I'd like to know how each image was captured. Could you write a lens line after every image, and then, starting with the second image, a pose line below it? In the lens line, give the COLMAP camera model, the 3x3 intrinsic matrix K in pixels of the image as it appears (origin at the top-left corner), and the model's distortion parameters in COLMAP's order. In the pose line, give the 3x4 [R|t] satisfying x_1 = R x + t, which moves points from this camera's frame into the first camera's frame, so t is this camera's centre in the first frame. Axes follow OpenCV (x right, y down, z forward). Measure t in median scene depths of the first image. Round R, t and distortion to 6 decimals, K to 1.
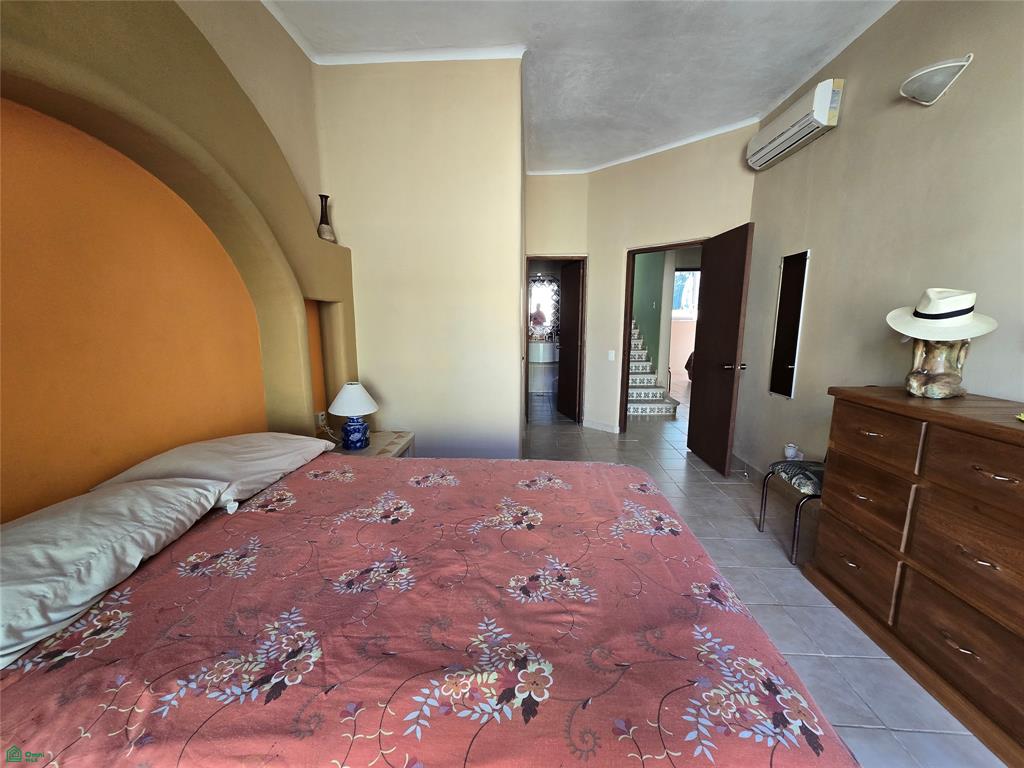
lens RADIAL K [[419.4, 0, 508.3], [0, 419.4, 389.2], [0, 0, 1]] dist [-0.004731, 0.000950]
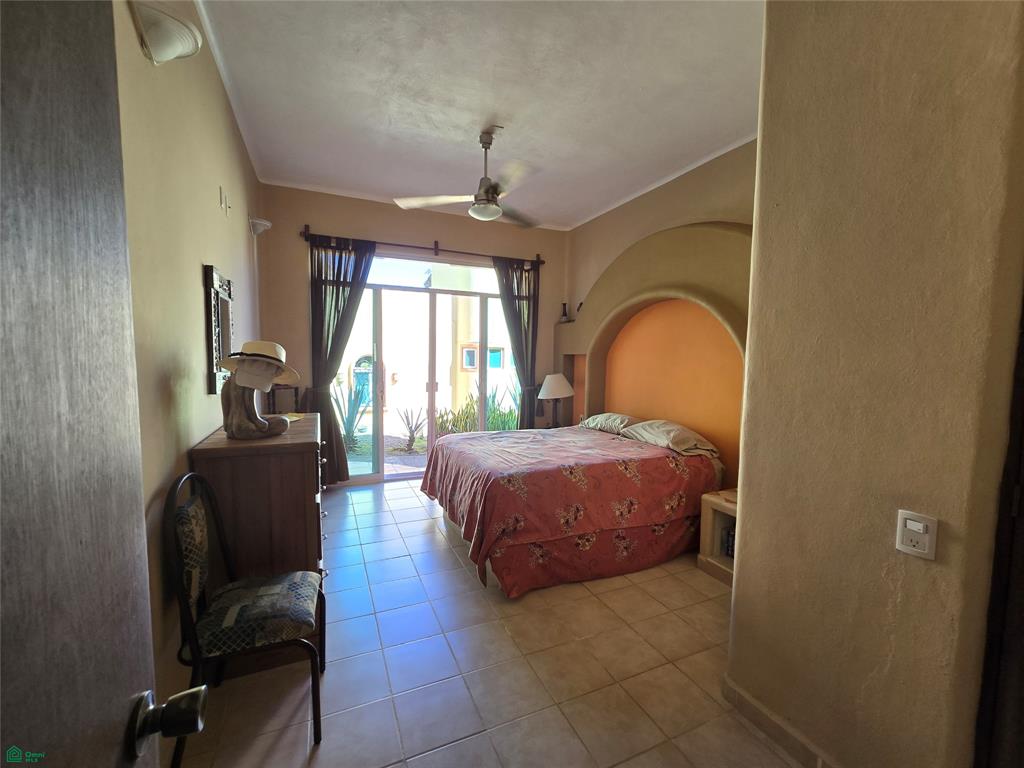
lens RADIAL K [[419.4, 0, 513.7], [0, 419.4, 384.6], [0, 0, 1]] dist [-0.004731, 0.000950]
pose [[-0.886603, 0.020842, -0.462061, 1.606800], [-0.091521, 0.971328, 0.219424, -0.759062], [0.453385, 0.236830, -0.859275, 3.858797]]
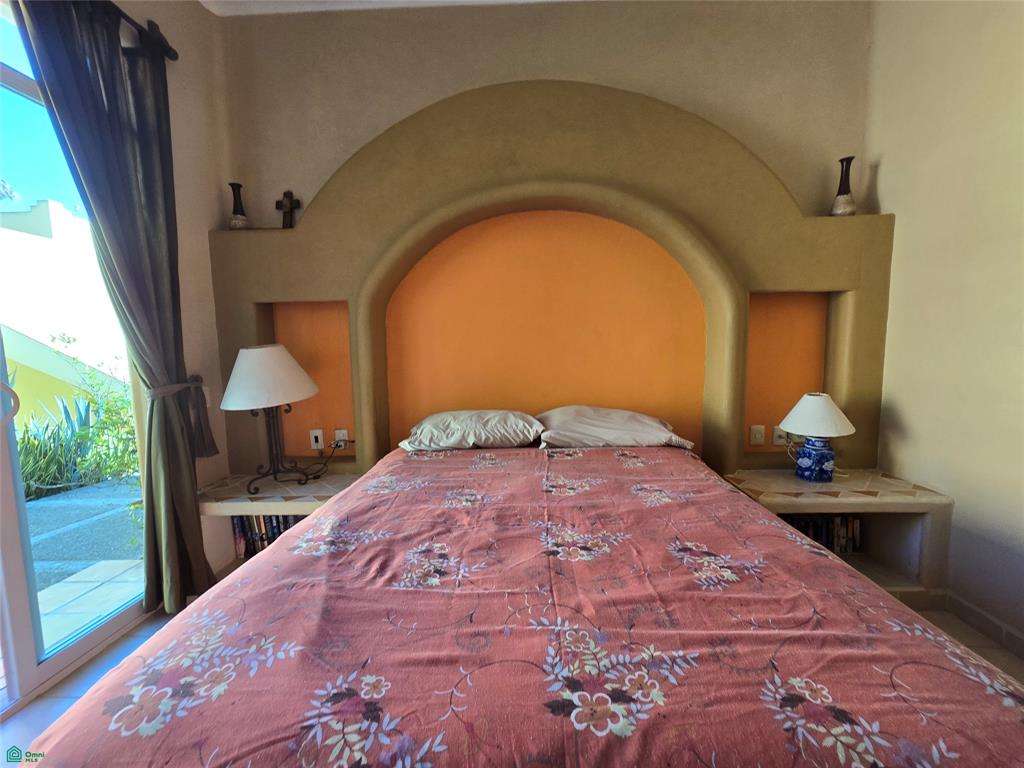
lens RADIAL K [[419.4, 0, 510.7], [0, 419.4, 386.3], [0, 0, 1]] dist [-0.004731, 0.000950]
pose [[0.022093, 0.094493, -0.995280, 0.973296], [-0.146163, 0.985132, 0.090285, -0.040378], [0.989014, 0.143479, 0.035576, 1.051033]]
